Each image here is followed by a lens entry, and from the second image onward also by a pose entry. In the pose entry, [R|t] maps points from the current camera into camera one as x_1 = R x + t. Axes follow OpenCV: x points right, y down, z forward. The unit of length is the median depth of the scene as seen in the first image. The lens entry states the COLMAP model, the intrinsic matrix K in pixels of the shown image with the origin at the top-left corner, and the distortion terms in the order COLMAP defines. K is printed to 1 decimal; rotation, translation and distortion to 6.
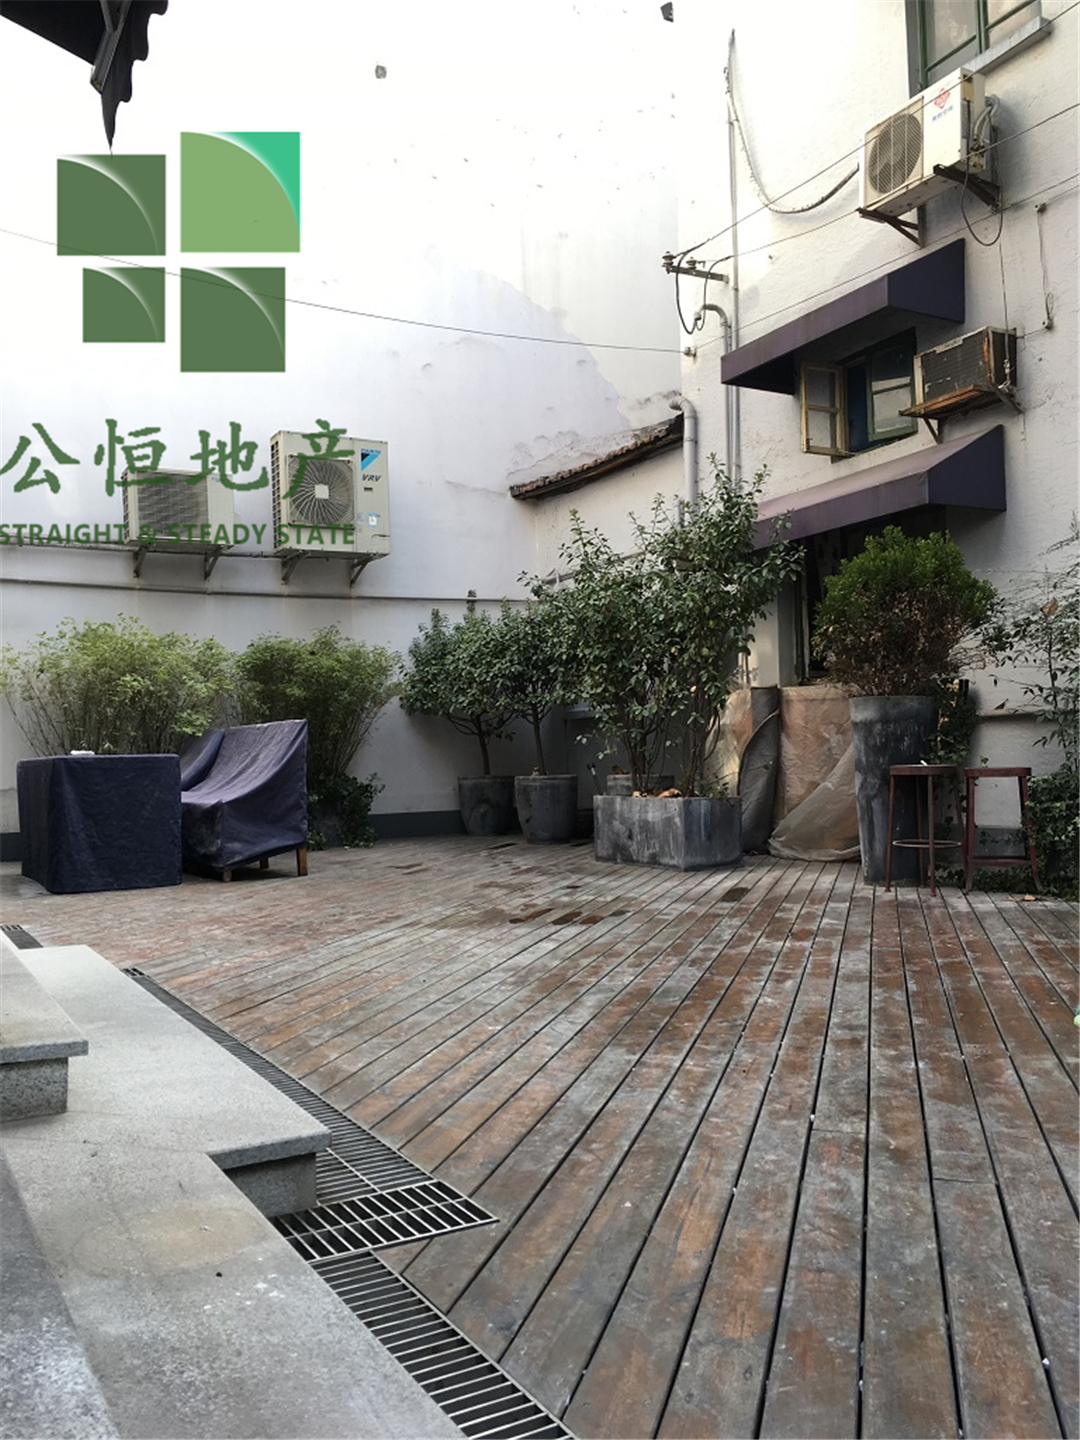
lens RADIAL K [[1209.3, 0, 537.4], [0, 1209.3, 722.8], [0, 0, 1]] dist [-0.003890, -0.007399]
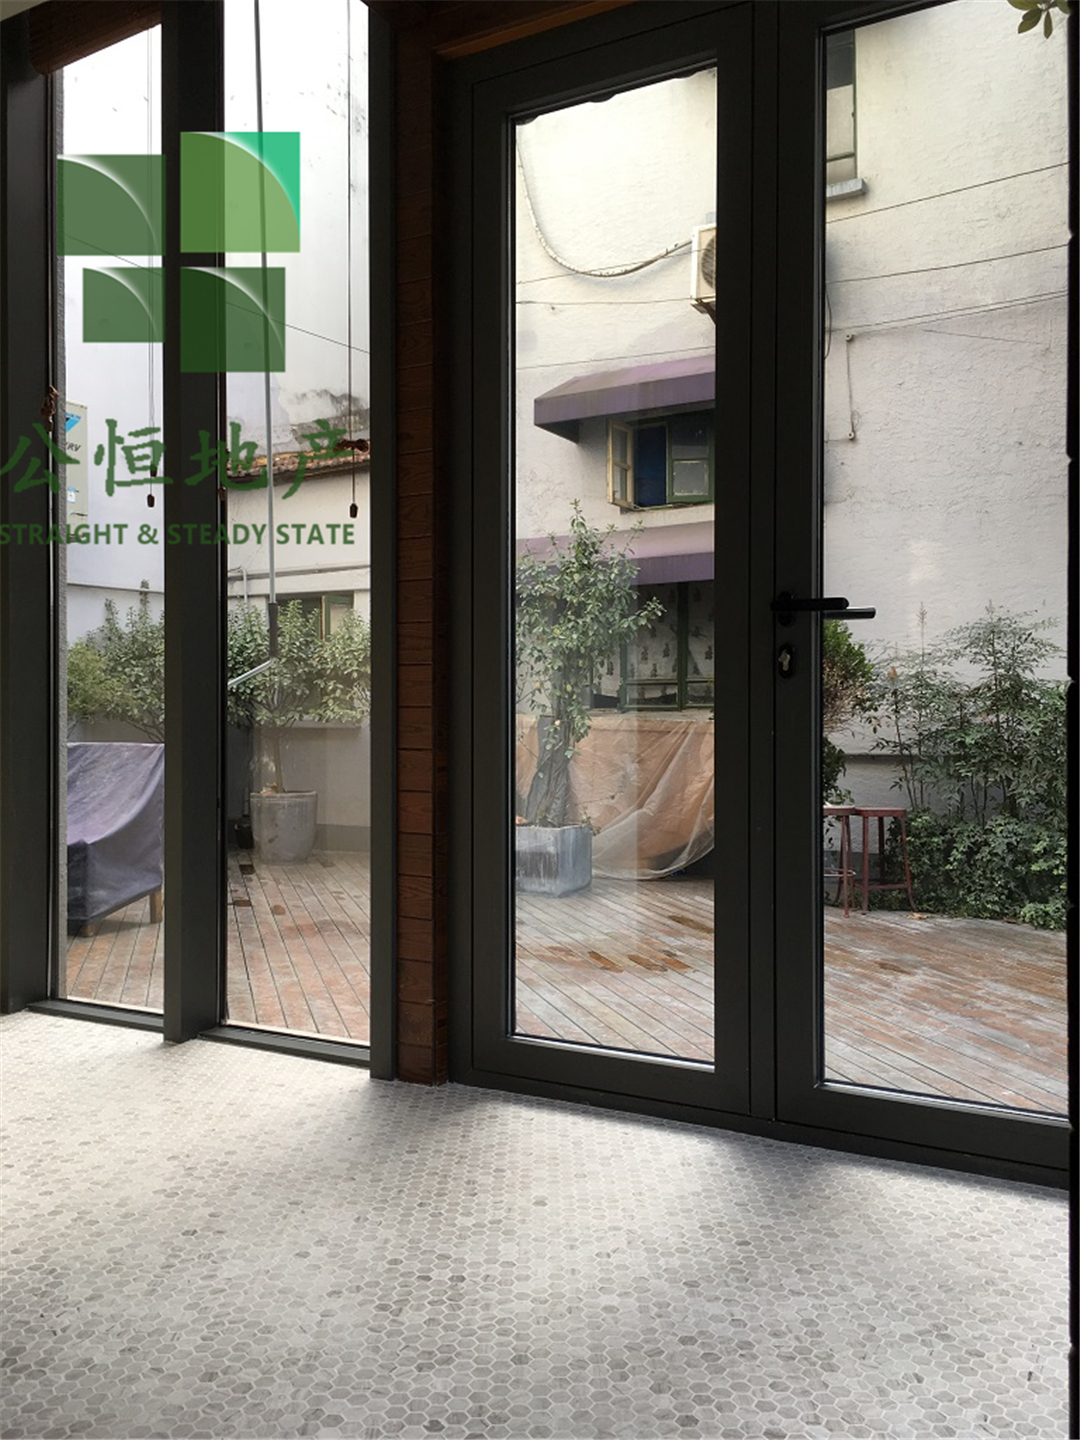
lens RADIAL K [[1209.3, 0, 539.9], [0, 1209.3, 718.4], [0, 0, 1]] dist [-0.003890, -0.007399]
pose [[0.841396, 0.027115, 0.539738, -0.436672], [-0.038027, 0.999235, 0.009081, -0.039545], [-0.539079, -0.028165, 0.841784, 0.119024]]
